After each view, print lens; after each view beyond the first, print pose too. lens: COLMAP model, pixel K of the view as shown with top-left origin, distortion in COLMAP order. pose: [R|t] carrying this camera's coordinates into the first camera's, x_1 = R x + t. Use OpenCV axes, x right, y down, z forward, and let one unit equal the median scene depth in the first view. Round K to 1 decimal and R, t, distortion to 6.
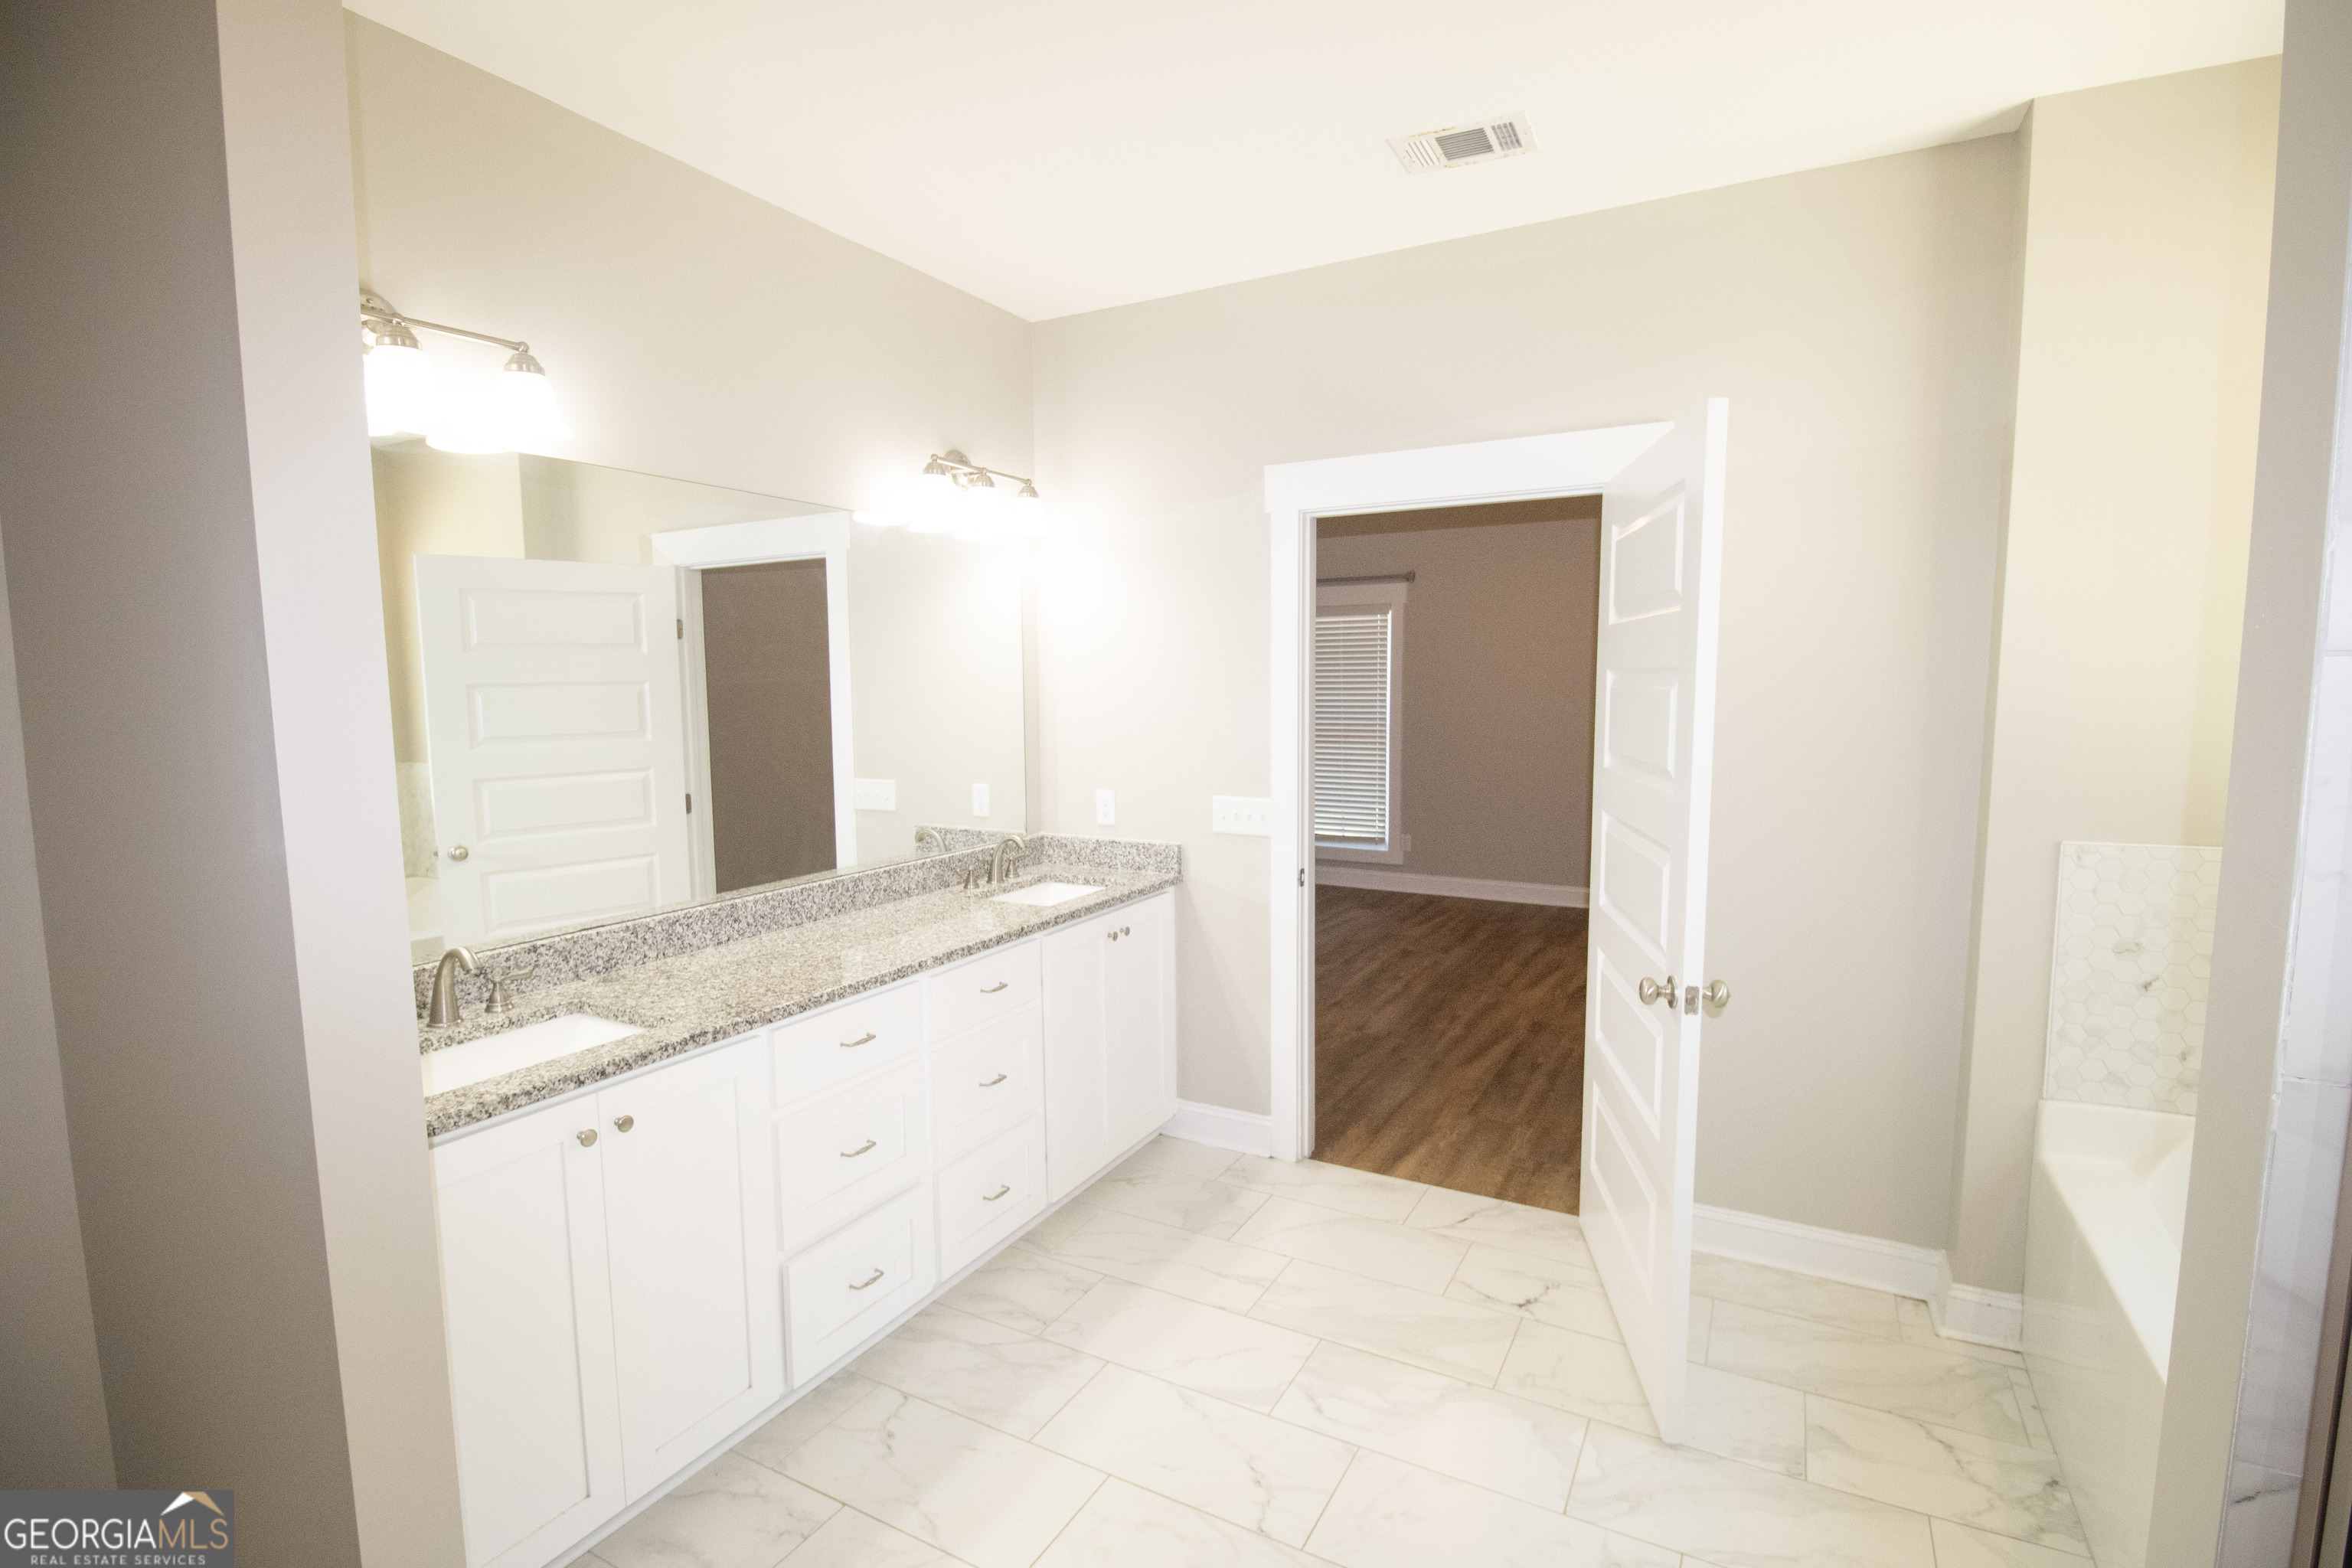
lens RADIAL K [[1079.6, 0, 1195.4], [0, 1079.6, 786.0], [0, 0, 1]] dist [-0.020157, -0.001713]
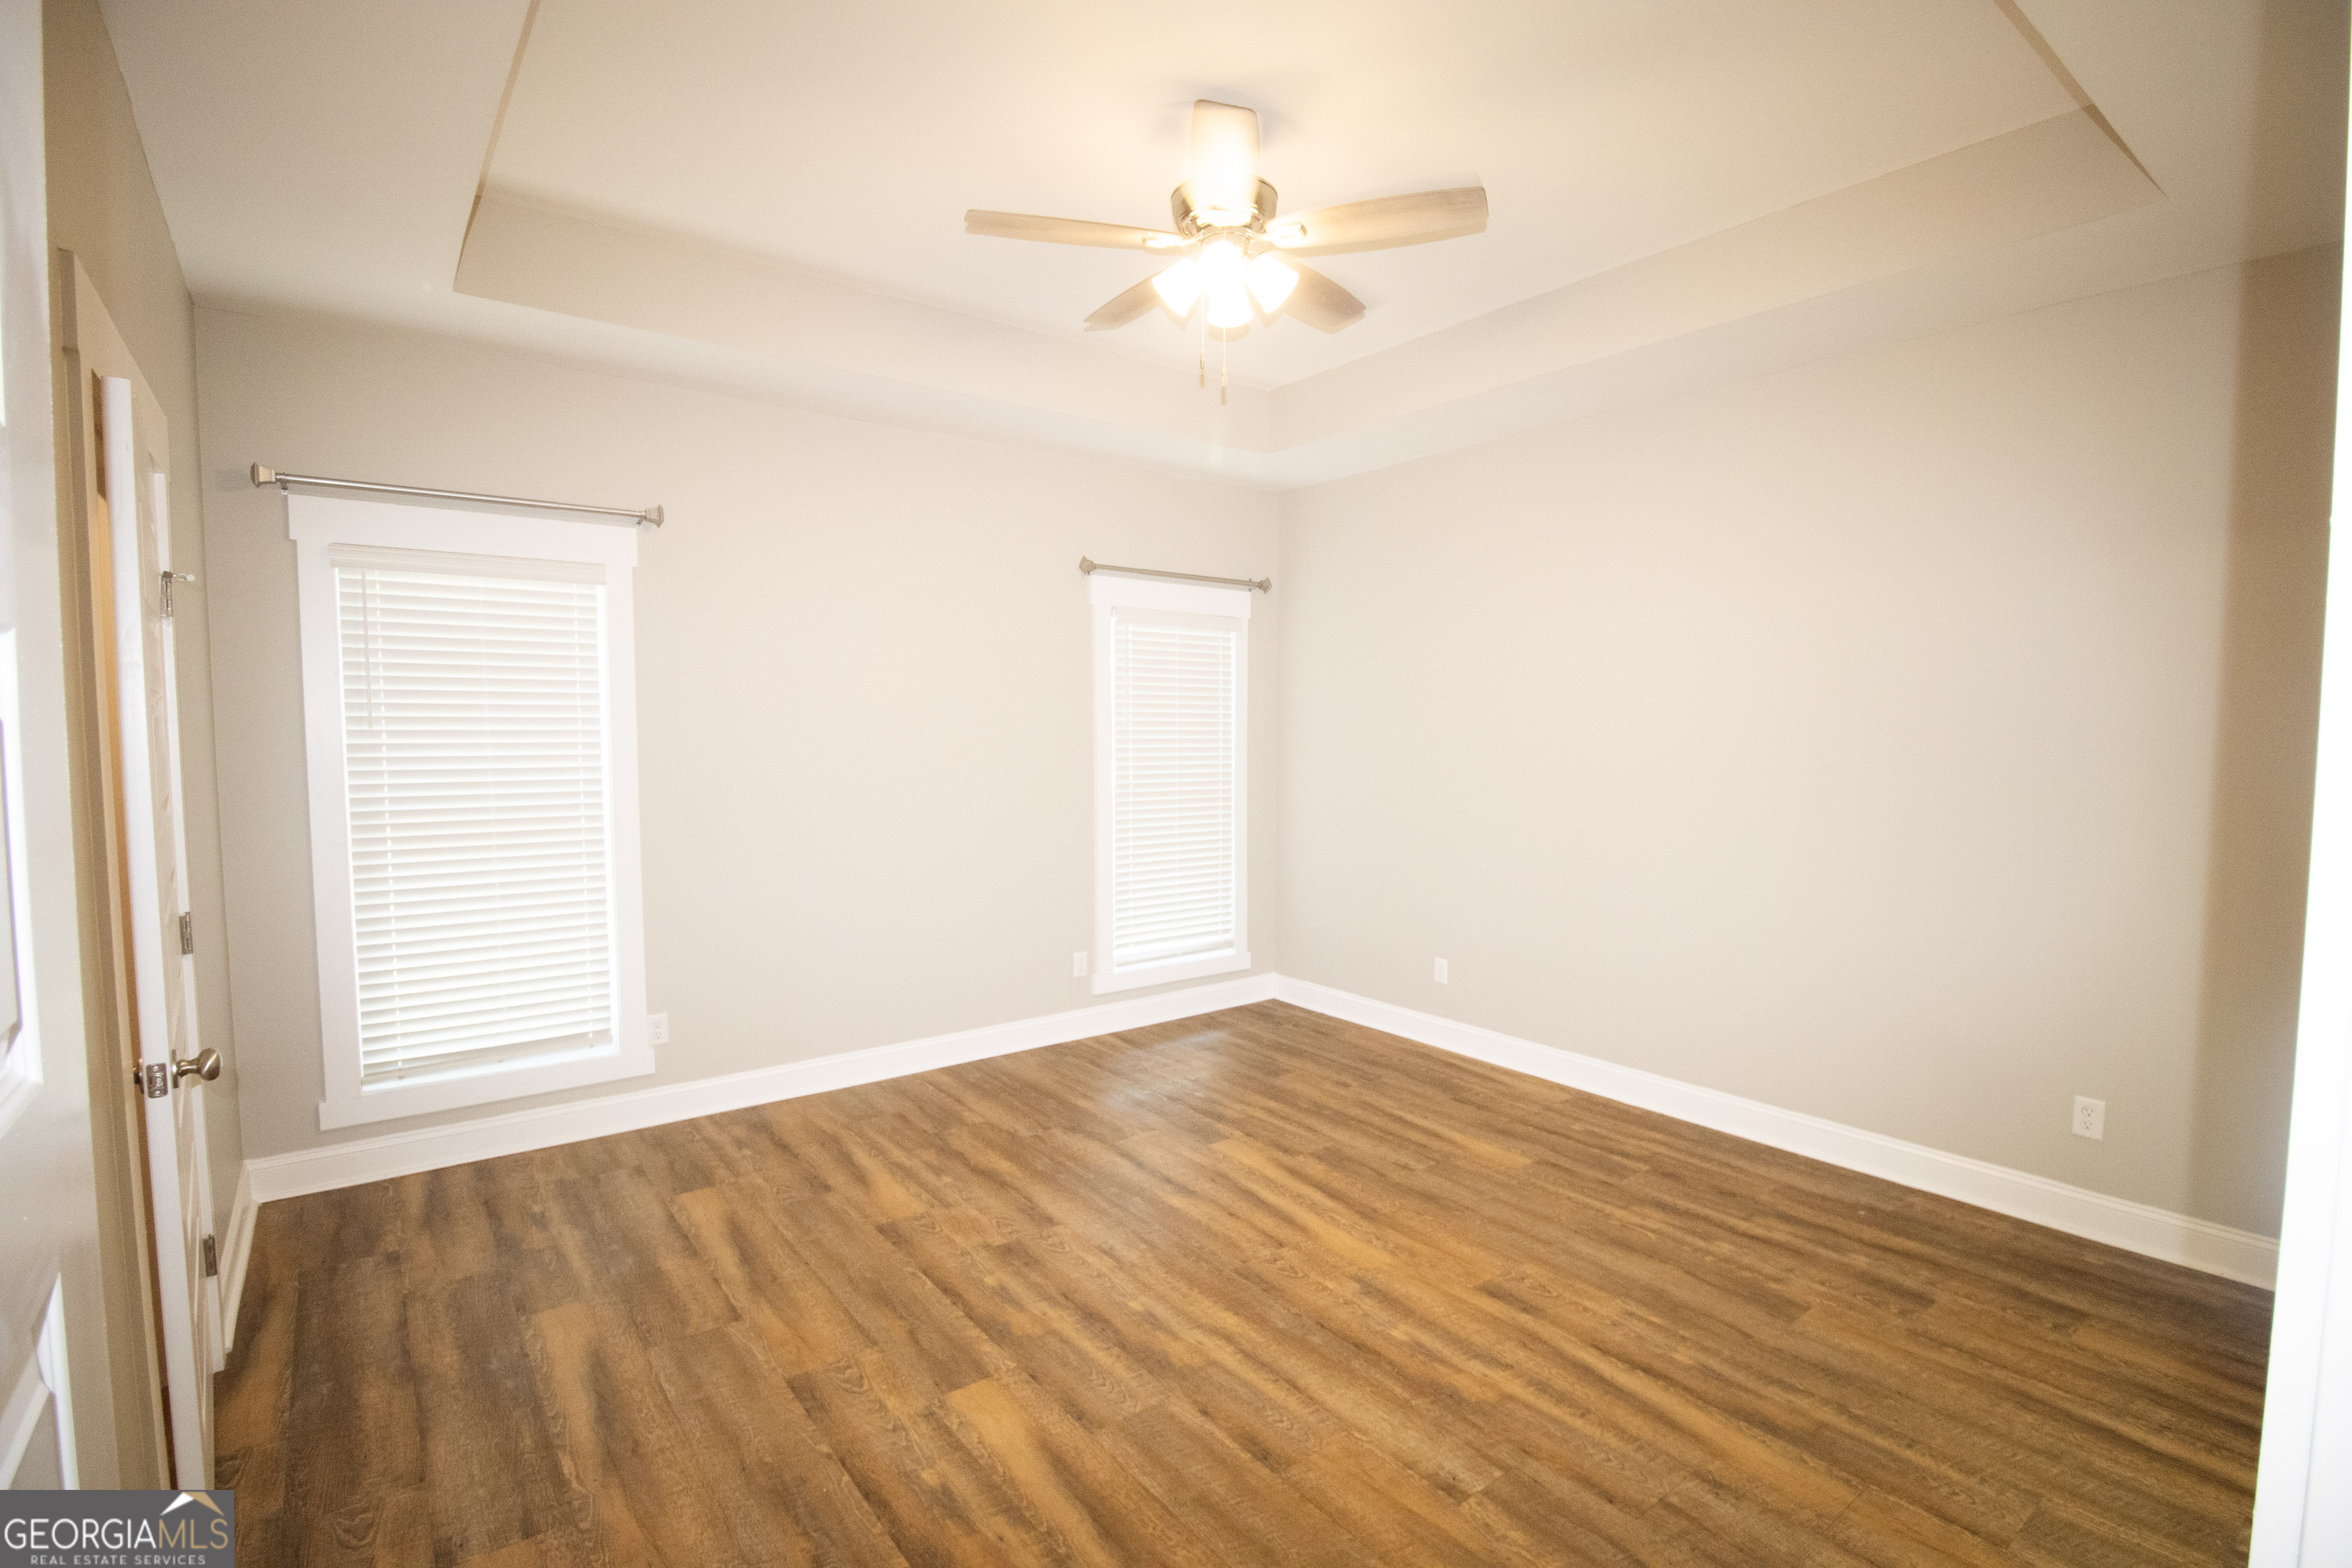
lens RADIAL K [[1079.6, 0, 1171.6], [0, 1079.6, 787.4], [0, 0, 1]] dist [-0.020157, -0.001713]
pose [[0.399632, -0.044915, 0.915575, -0.304974], [0.084796, 0.996328, 0.011864, -0.084783], [-0.912745, 0.072895, 0.401973, 0.974865]]
